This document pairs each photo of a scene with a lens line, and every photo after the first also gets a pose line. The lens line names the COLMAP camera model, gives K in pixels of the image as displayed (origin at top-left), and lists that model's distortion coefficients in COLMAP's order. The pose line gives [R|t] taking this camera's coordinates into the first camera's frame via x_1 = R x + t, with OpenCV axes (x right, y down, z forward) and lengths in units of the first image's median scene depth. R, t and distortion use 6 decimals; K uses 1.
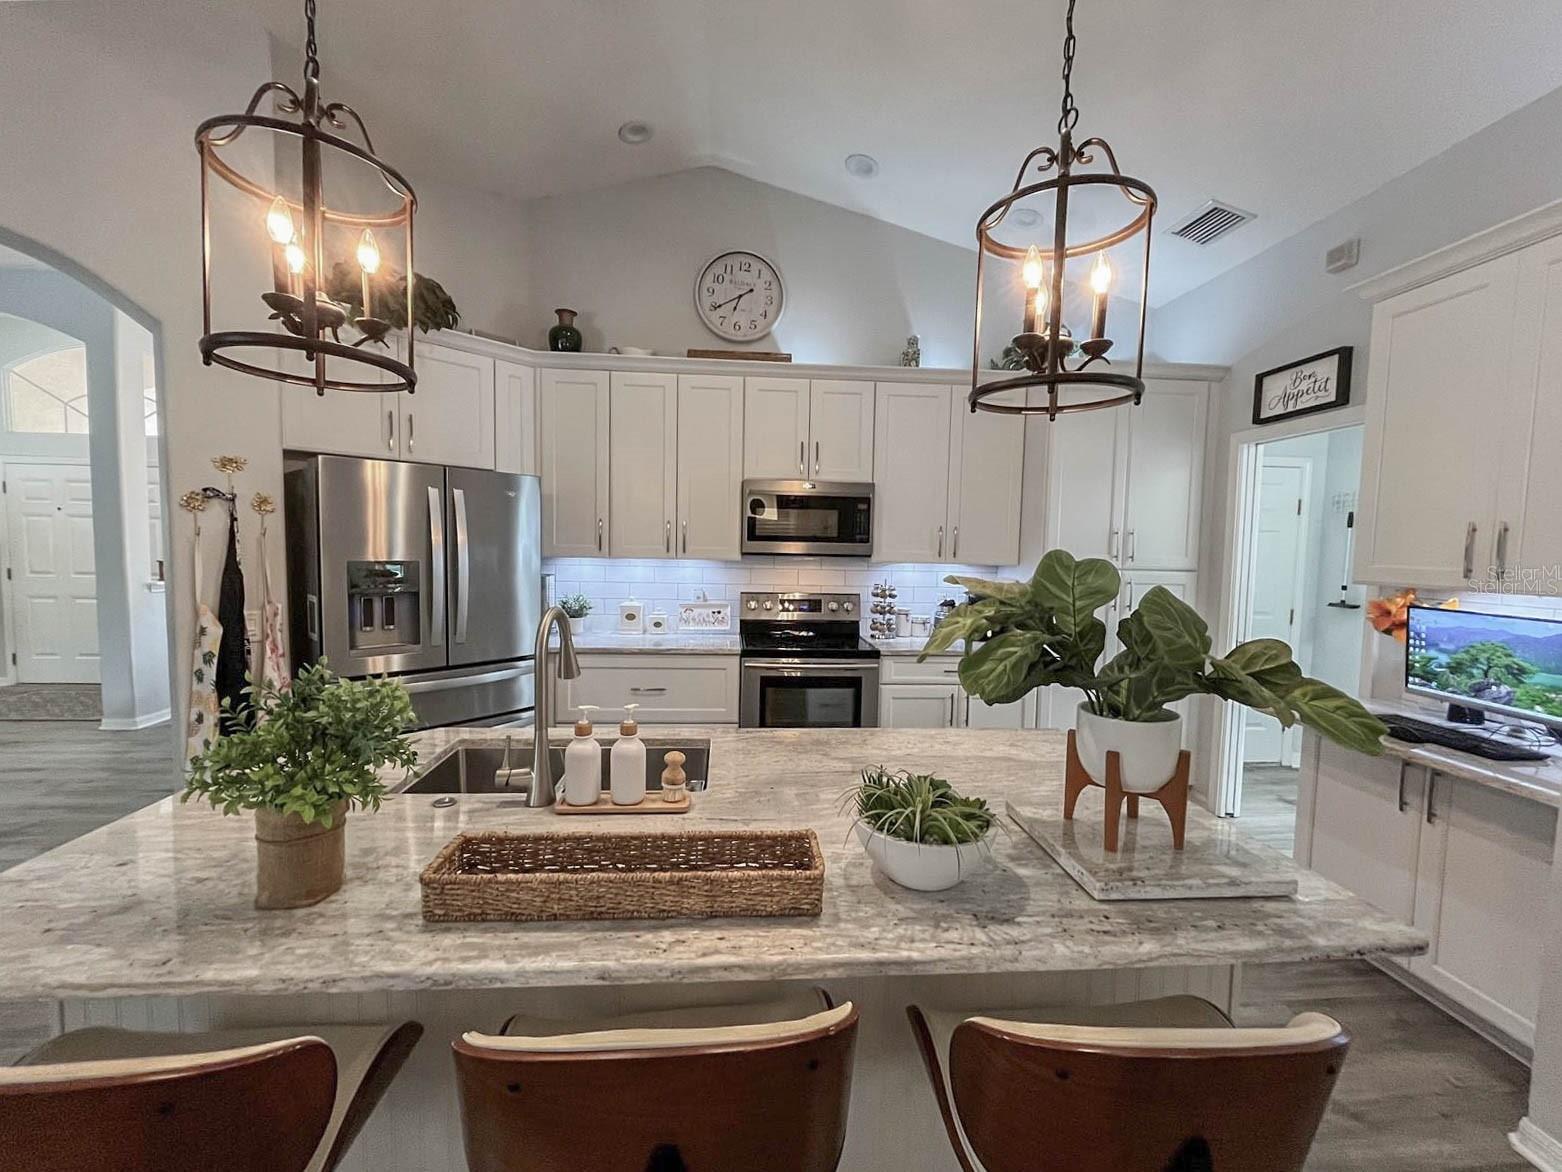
lens RADIAL K [[646.3, 0, 778.9], [0, 646.3, 586.4], [0, 0, 1]] dist [-0.003049, -0.000038]
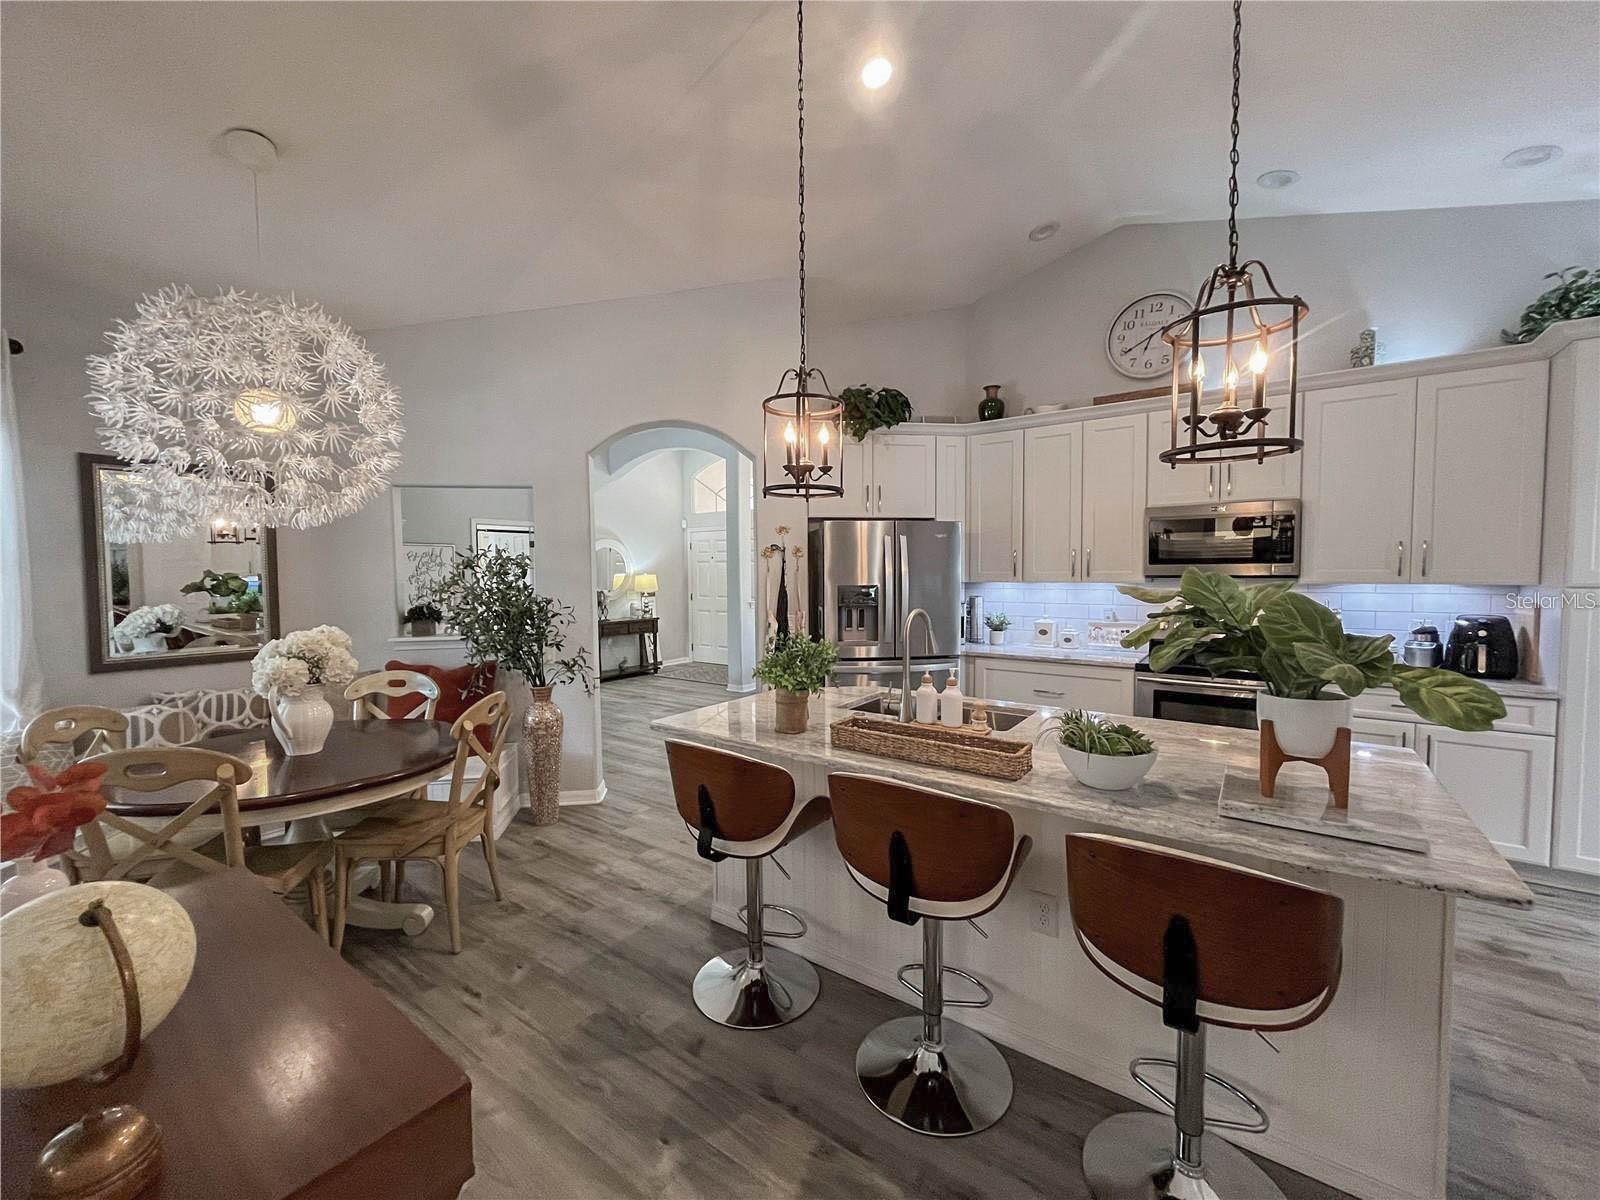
lens RADIAL K [[645.3, 0, 798.6], [0, 645.3, 600.6], [0, 0, 1]] dist [-0.002263, -0.000061]
pose [[0.762878, 0.005158, -0.646522, 0.235417], [-0.019519, 0.999696, -0.015057, 0.019572], [0.646248, 0.024106, 0.762747, -0.227291]]
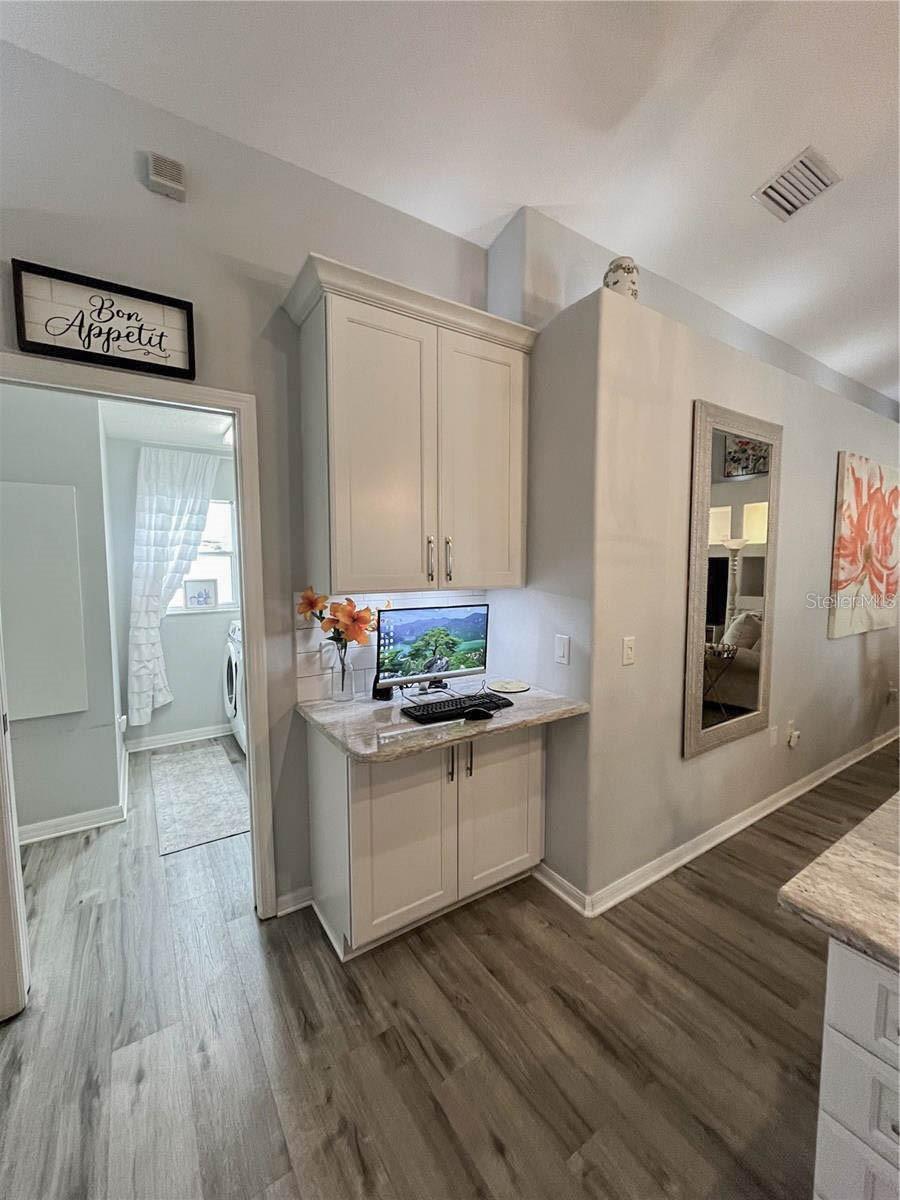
lens RADIAL K [[484.0, 0, 450.0], [0, 484.0, 600.0], [0, 0, 1]] dist [-0.002263, -0.000061]
pose [[-0.482335, -0.085151, 0.871838, 0.152339], [0.050660, 0.990887, 0.124805, -0.060550], [-0.874520, 0.104365, -0.473626, 0.939449]]
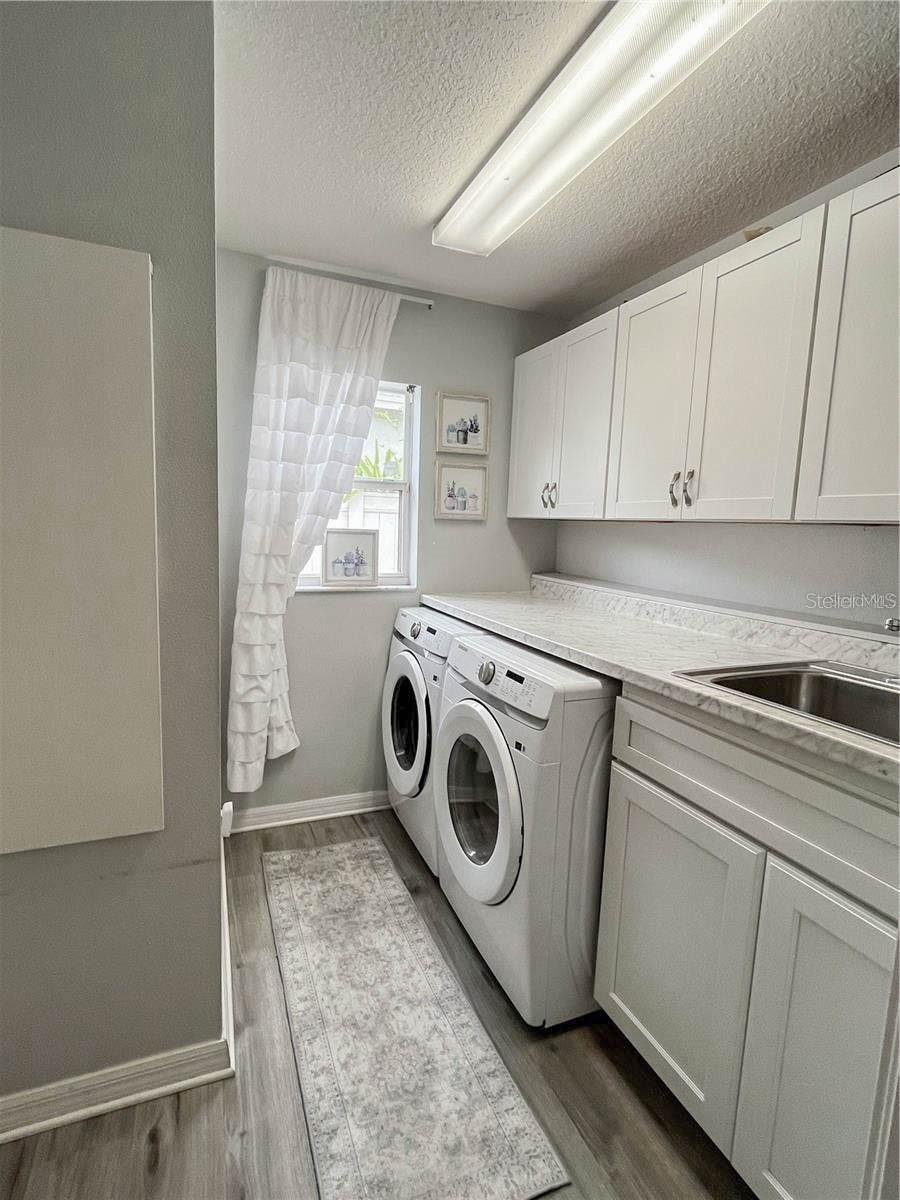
lens RADIAL K [[578.3, 0, 450.0], [0, 578.3, 600.0], [0, 0, 1]] dist [-0.000589, -0.000245]
pose [[-0.316241, -0.150662, 0.936639, 0.761113], [0.016603, 0.986279, 0.164253, -0.022053], [-0.948534, 0.067494, -0.309400, 1.037879]]
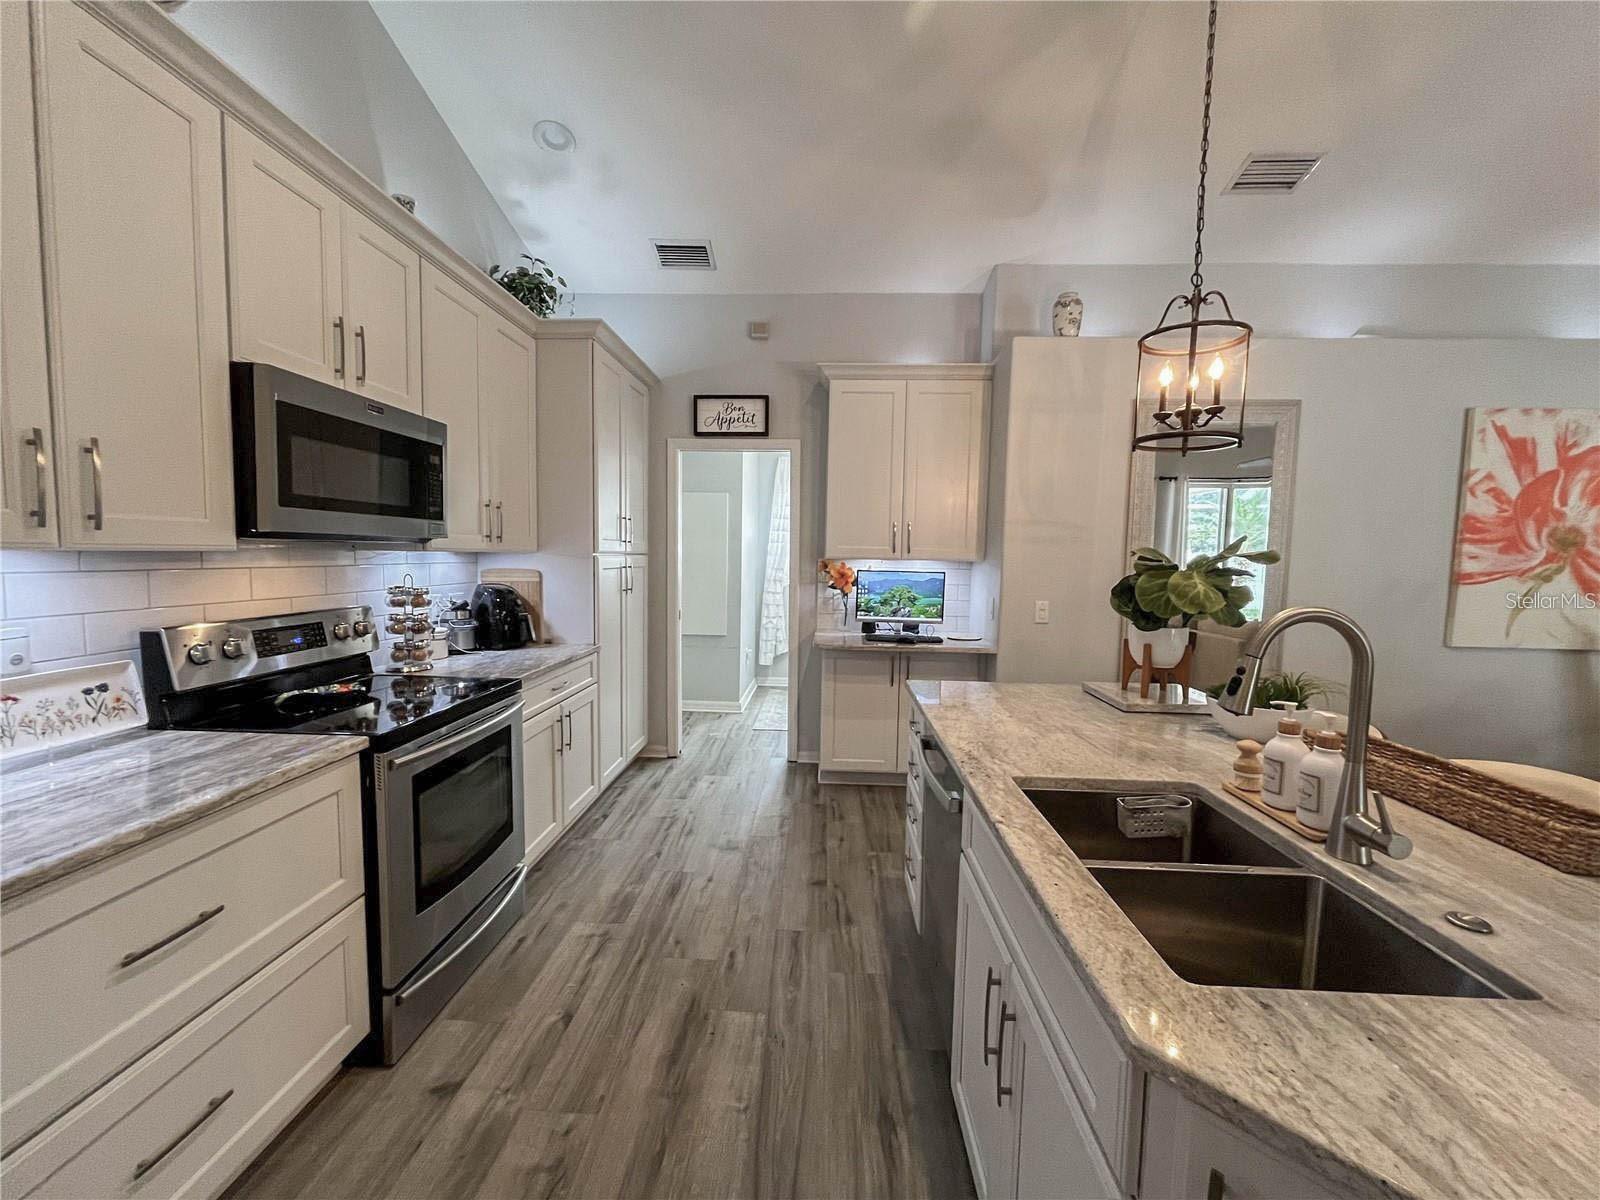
lens RADIAL K [[645.3, 0, 798.6], [0, 645.3, 600.6], [0, 0, 1]] dist [-0.002263, -0.000061]
pose [[0.120891, -0.089967, 0.988580, -0.530501], [0.048571, 0.995228, 0.084632, -0.030120], [-0.991477, 0.037785, 0.124684, 0.693614]]
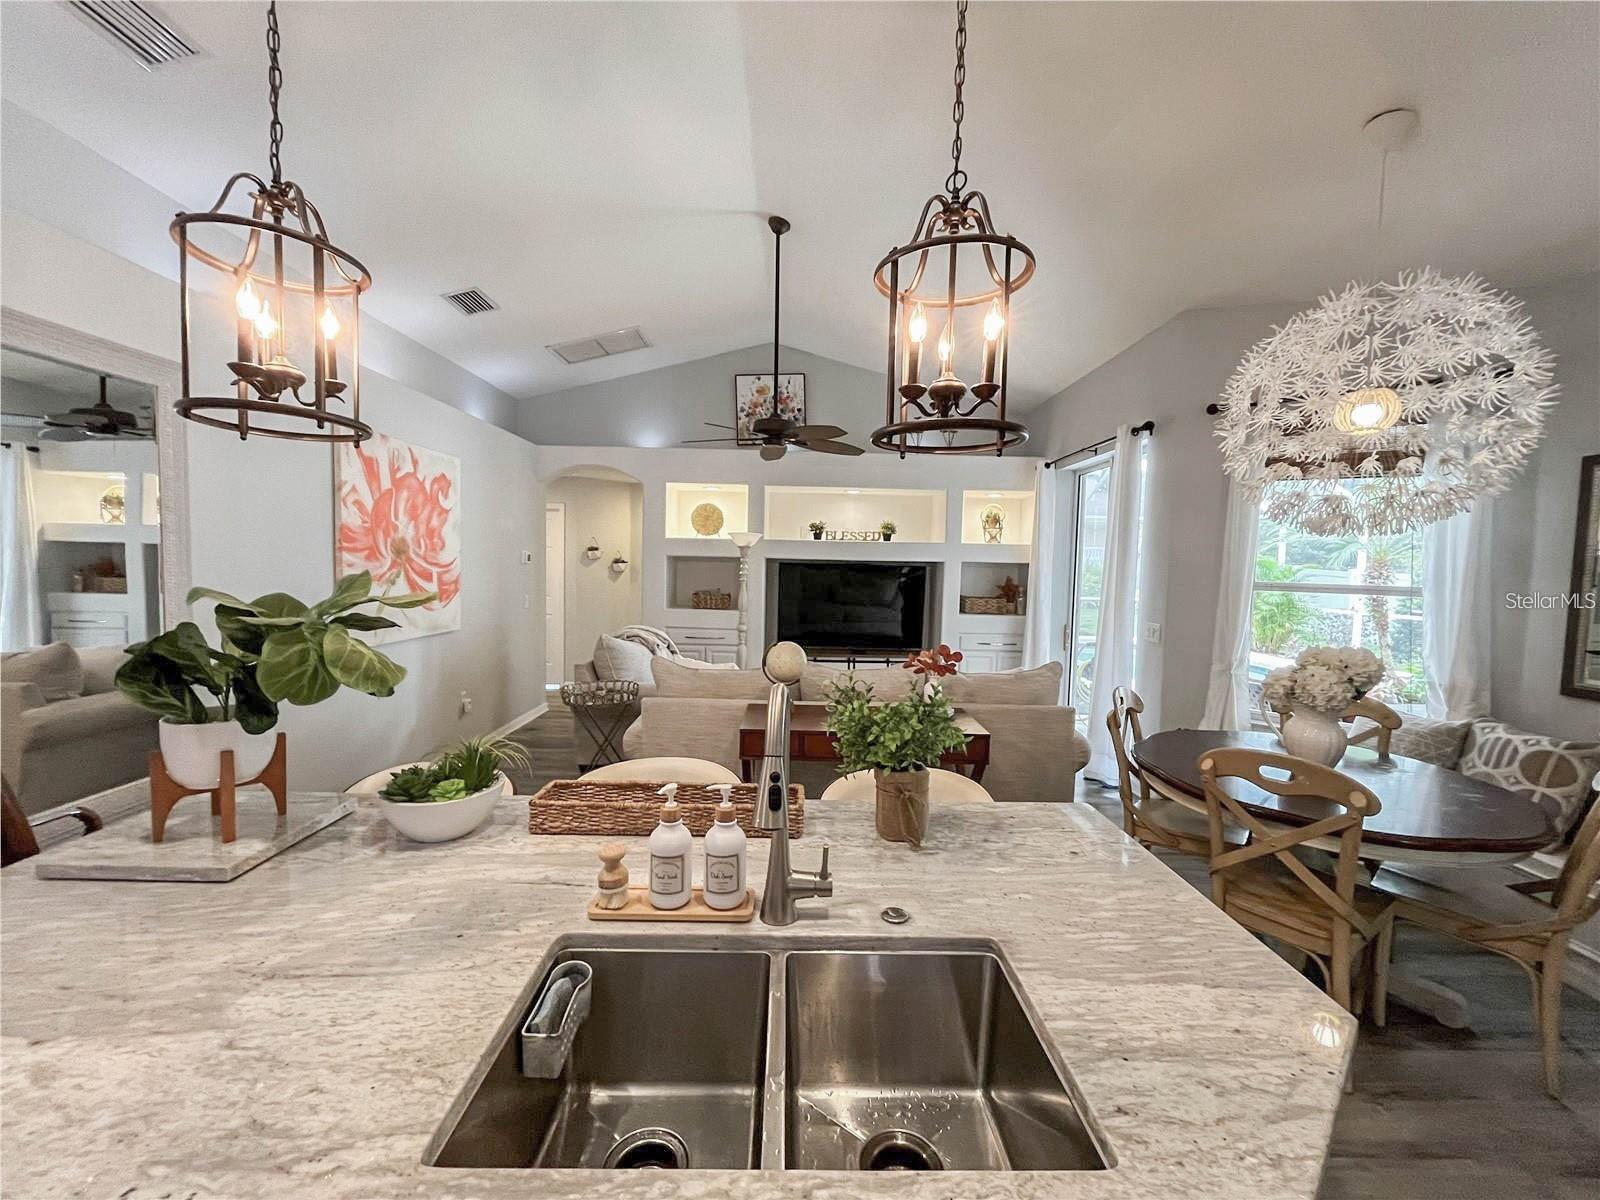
lens RADIAL K [[645.3, 0, 798.6], [0, 645.3, 600.6], [0, 0, 1]] dist [-0.002263, -0.000061]
pose [[-0.996957, -0.047723, 0.061641, -0.189783], [-0.039668, 0.991256, 0.125852, -0.067008], [-0.067108, 0.123024, -0.990132, 0.778137]]
